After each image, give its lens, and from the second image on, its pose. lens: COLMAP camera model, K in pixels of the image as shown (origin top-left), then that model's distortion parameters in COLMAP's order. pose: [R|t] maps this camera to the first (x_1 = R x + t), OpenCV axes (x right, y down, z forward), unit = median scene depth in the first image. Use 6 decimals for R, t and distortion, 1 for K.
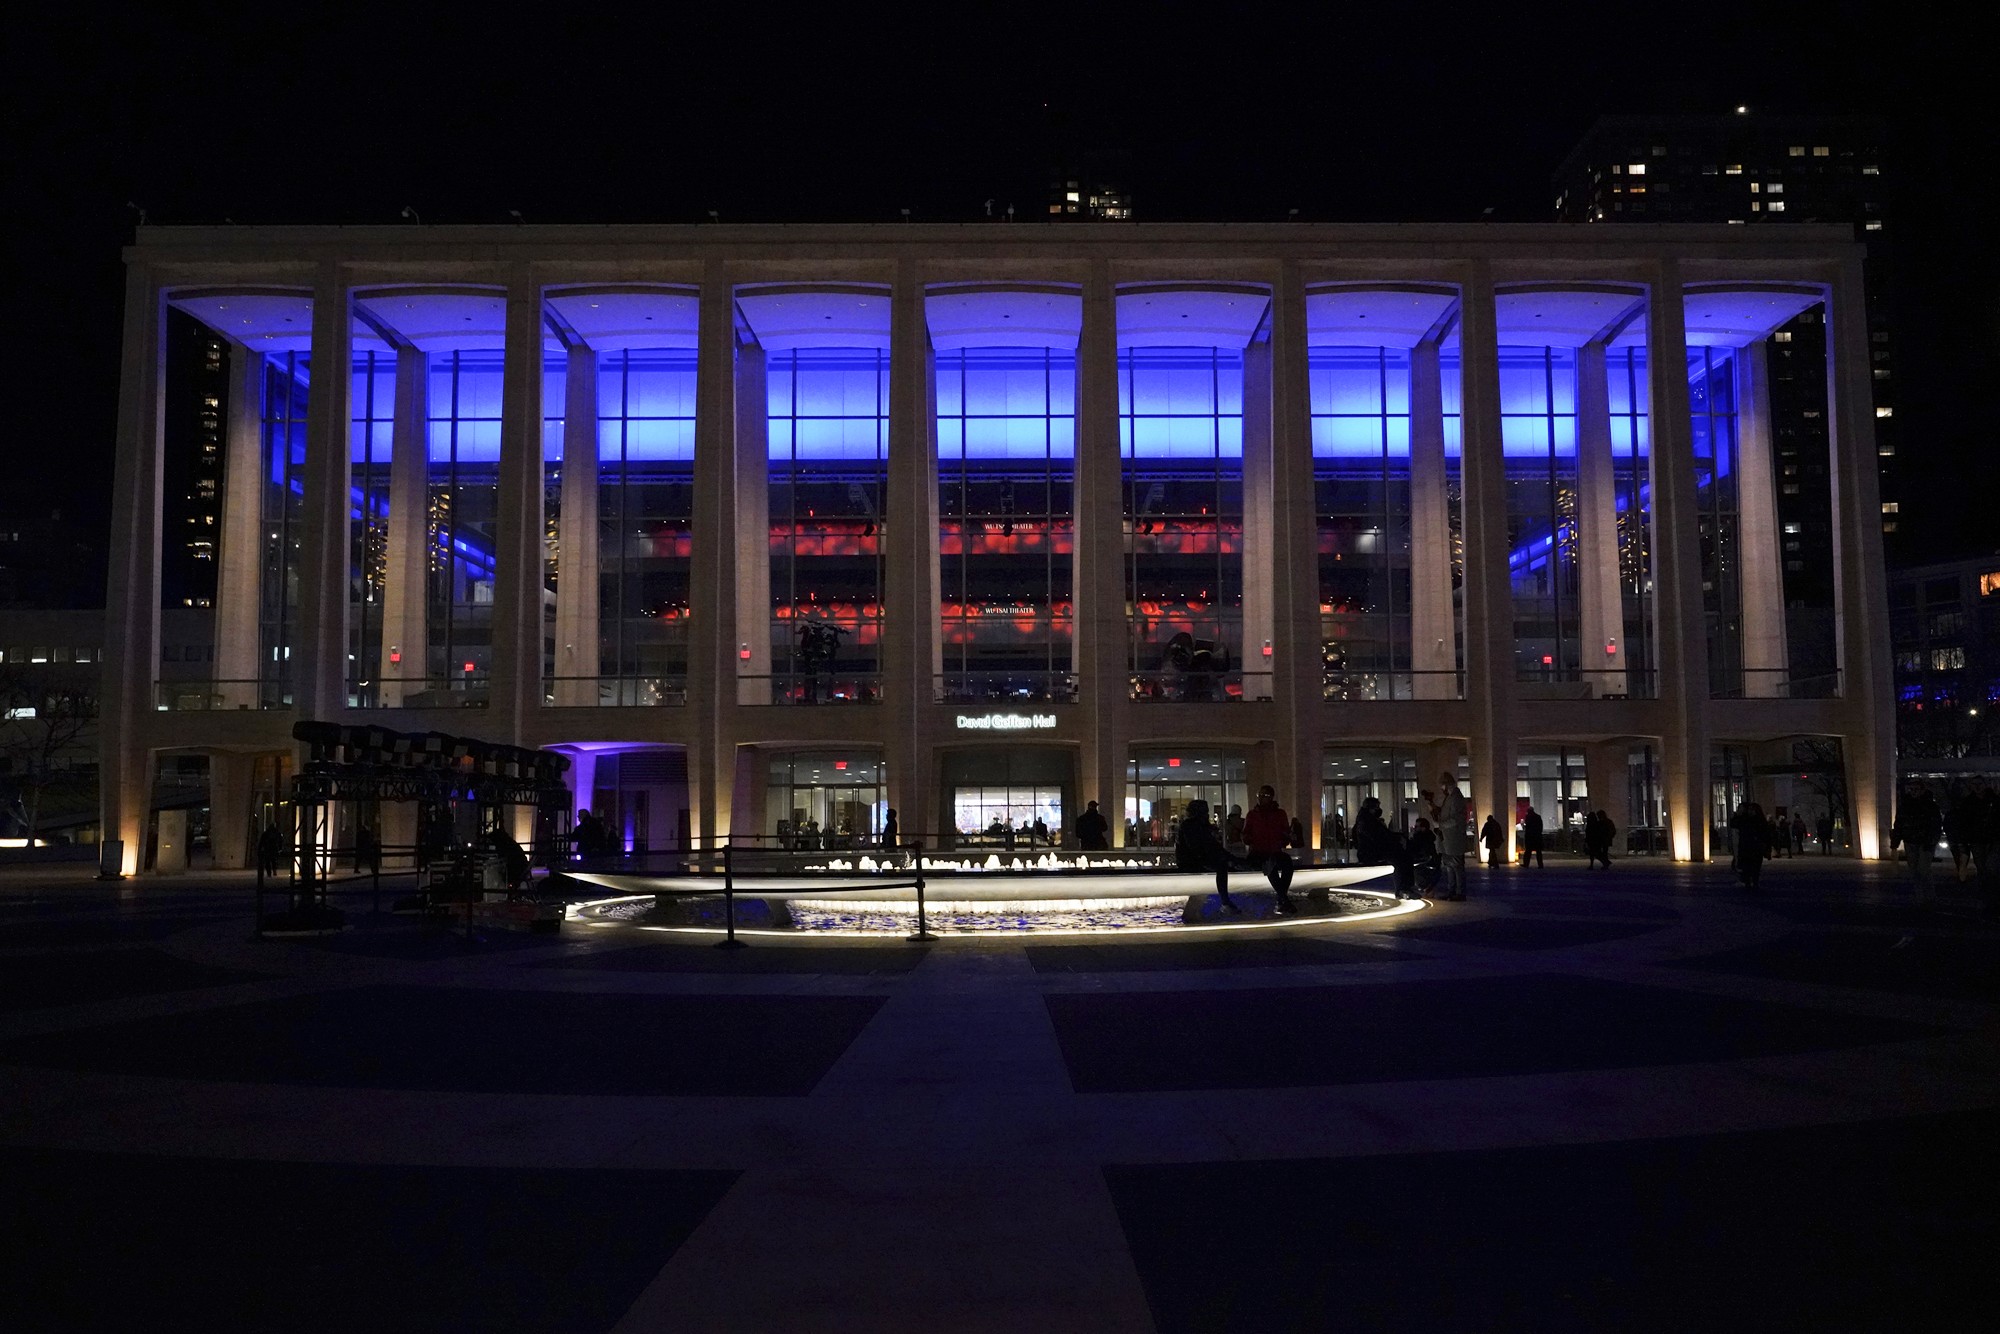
lens RADIAL K [[1395.7, 0, 1002.0], [0, 1395.7, 719.5], [0, 0, 1]] dist [-0.006869, -0.000240]
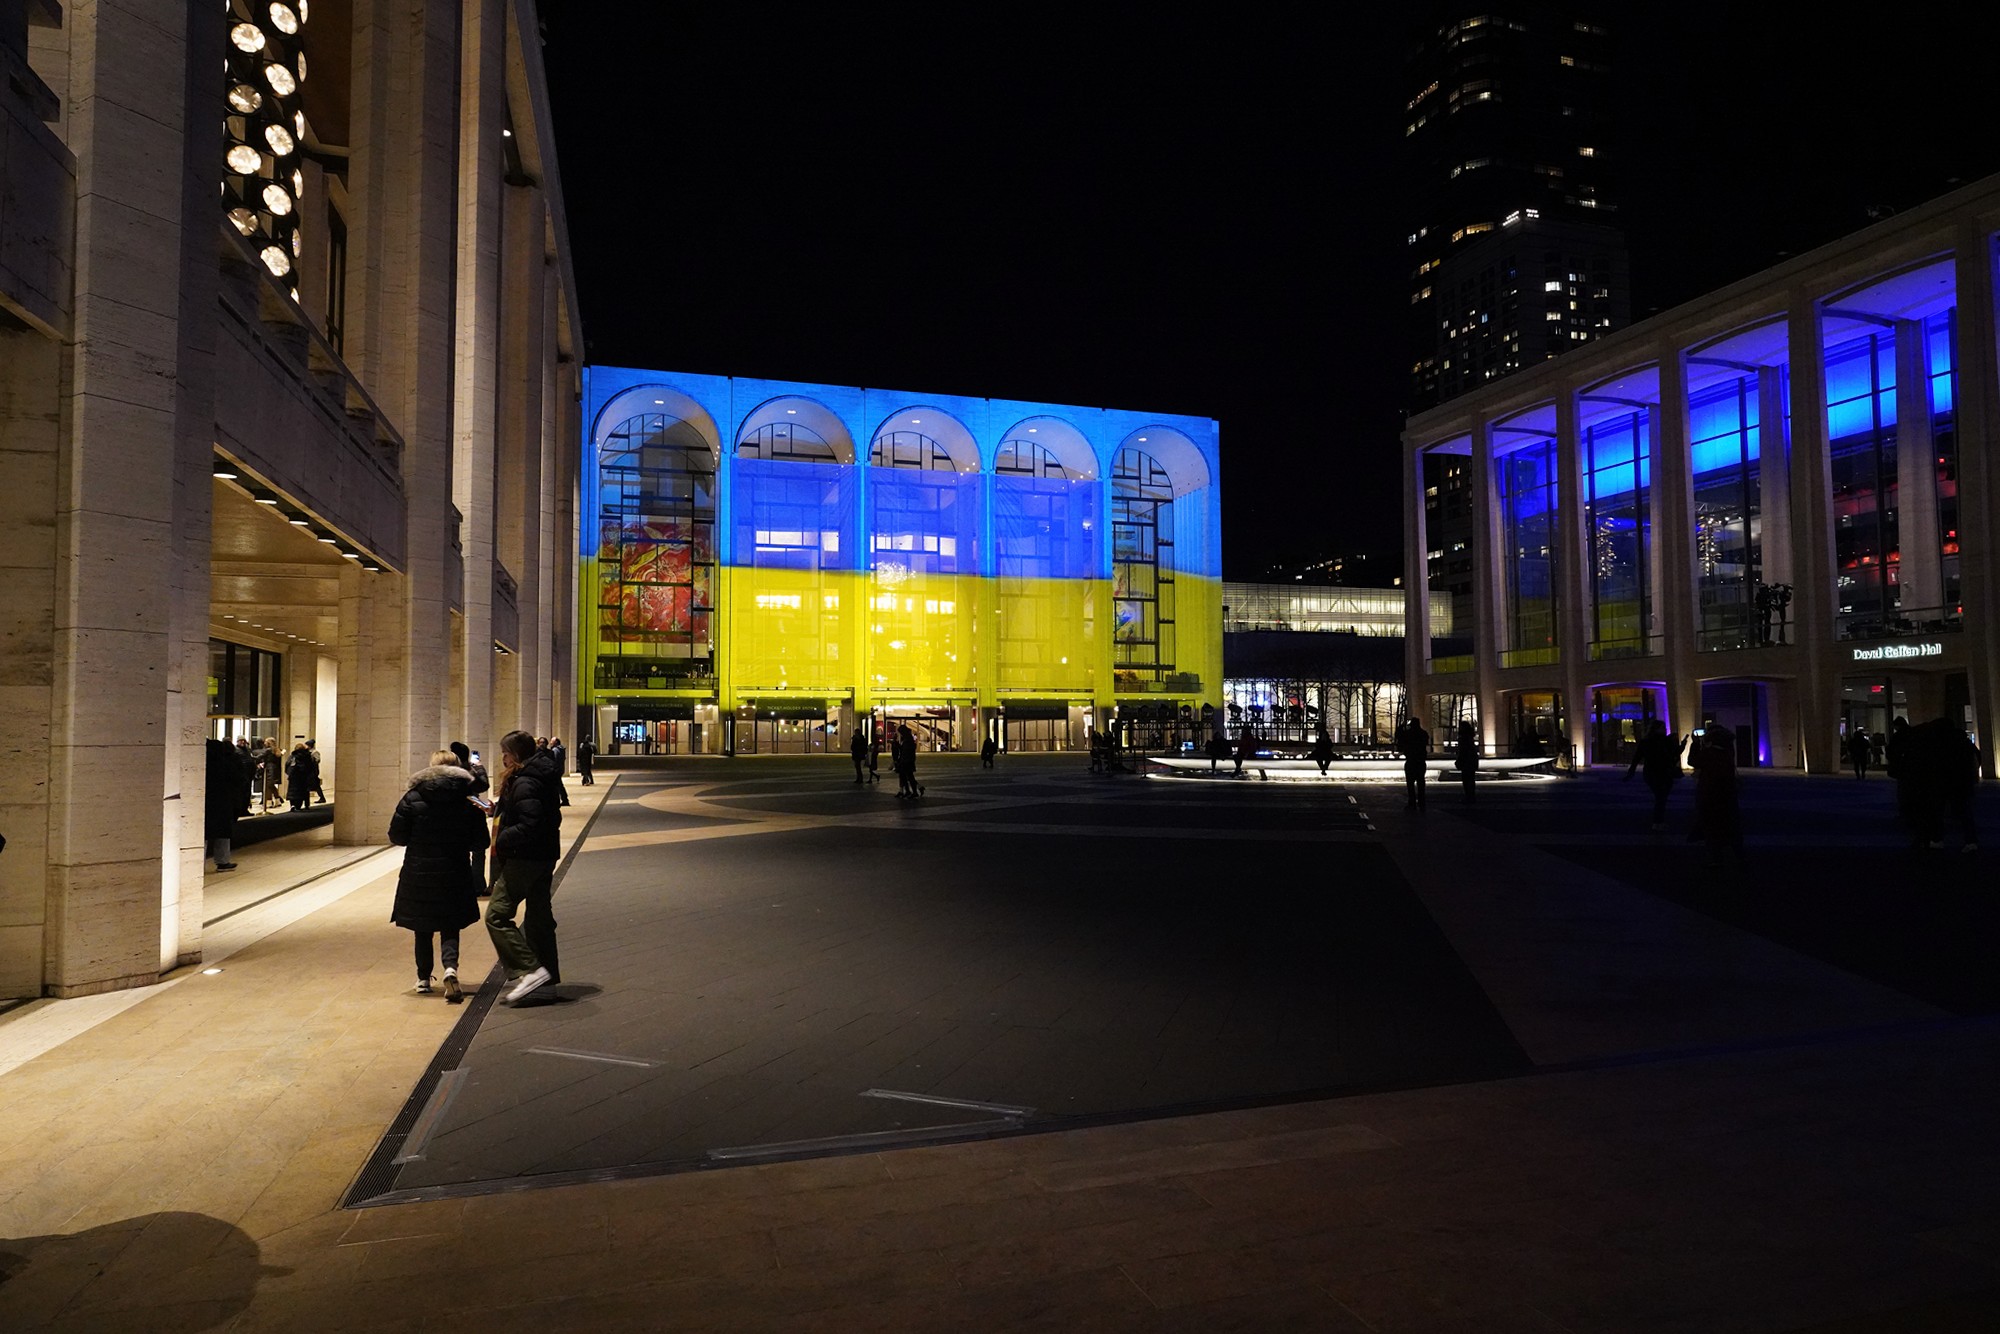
lens RADIAL K [[1114.9, 0, 1005.4], [0, 1114.9, 677.2], [0, 0, 1]] dist [-0.022972, 0.014104]
pose [[0.294991, -0.044573, -0.954460, 0.665780], [0.068869, 0.997305, -0.025288, -0.005335], [0.953015, -0.058273, 0.297265, 0.012549]]
